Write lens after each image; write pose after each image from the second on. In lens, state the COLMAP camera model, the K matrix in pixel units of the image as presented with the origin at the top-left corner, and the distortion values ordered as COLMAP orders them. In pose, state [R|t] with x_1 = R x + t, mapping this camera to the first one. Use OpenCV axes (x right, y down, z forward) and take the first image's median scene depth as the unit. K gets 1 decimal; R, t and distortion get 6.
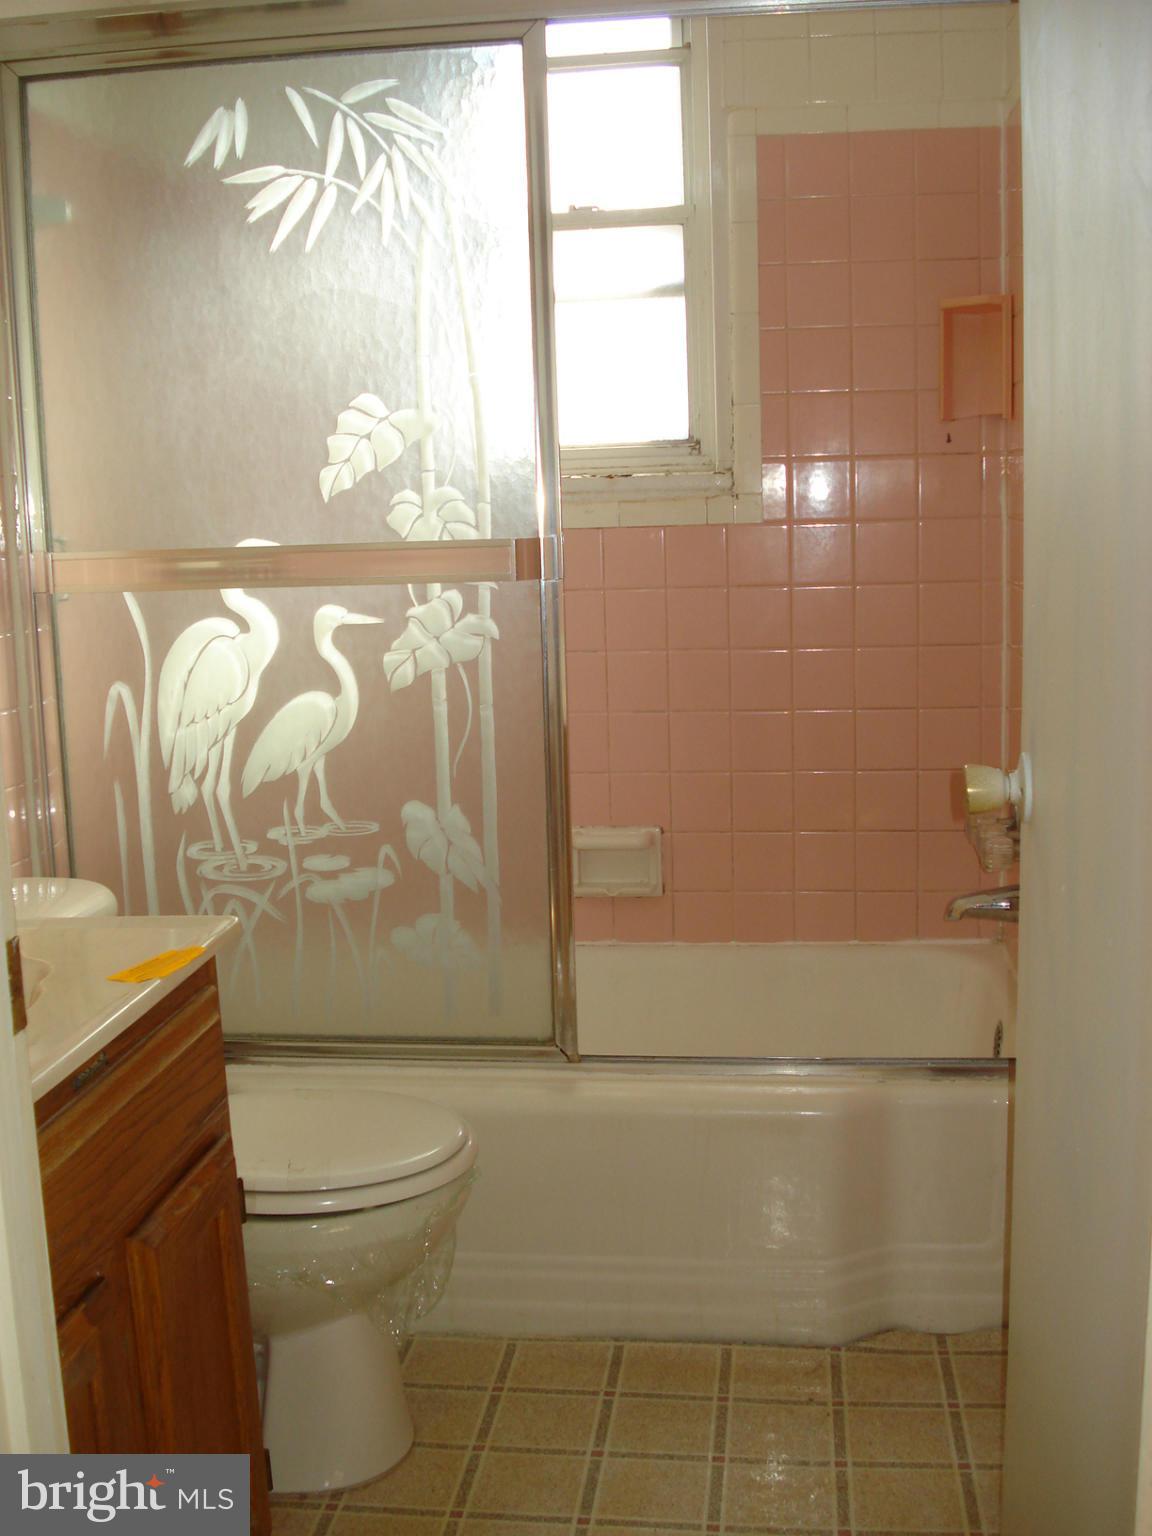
lens RADIAL K [[1709.8, 0, 576.0], [0, 1709.8, 768.0], [0, 0, 1]] dist [-0.103077, -0.040351]
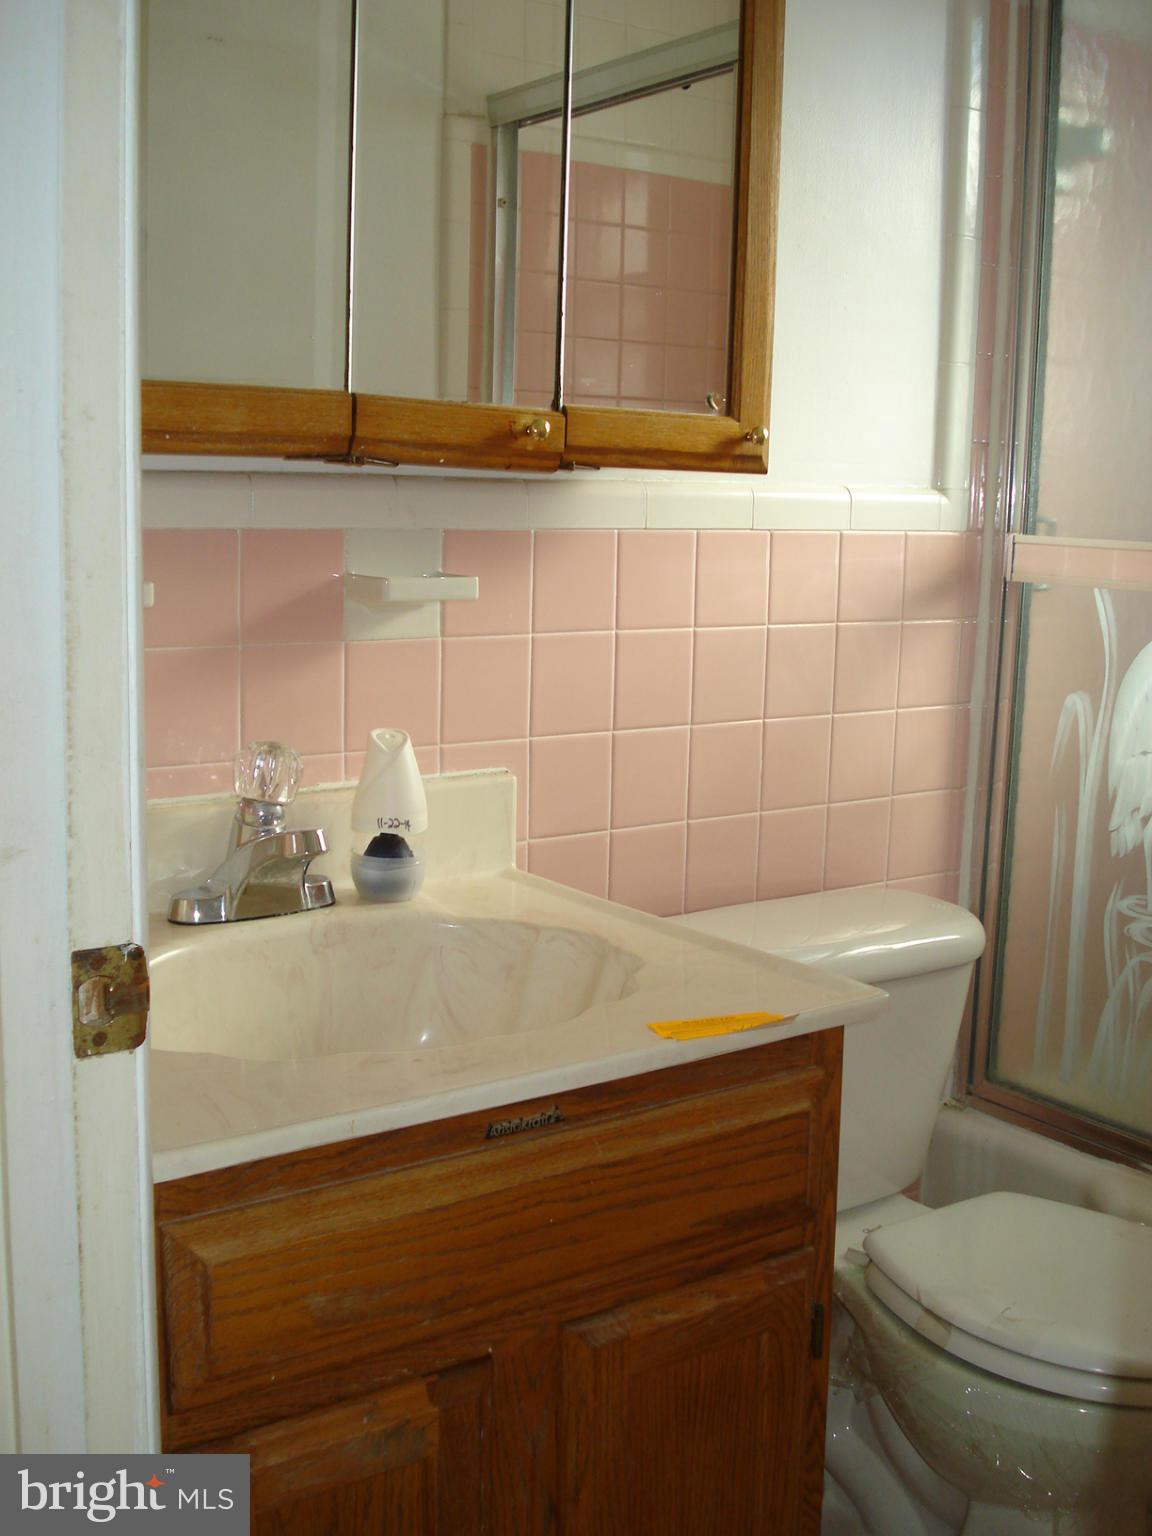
lens RADIAL K [[1709.8, 0, 576.0], [0, 1709.8, 768.0], [0, 0, 1]] dist [-0.103077, -0.040351]
pose [[0.676881, 0.165265, -0.717301, 0.180262], [-0.159814, 0.984221, 0.075954, -0.037913], [0.718535, 0.063223, 0.692612, 0.232618]]
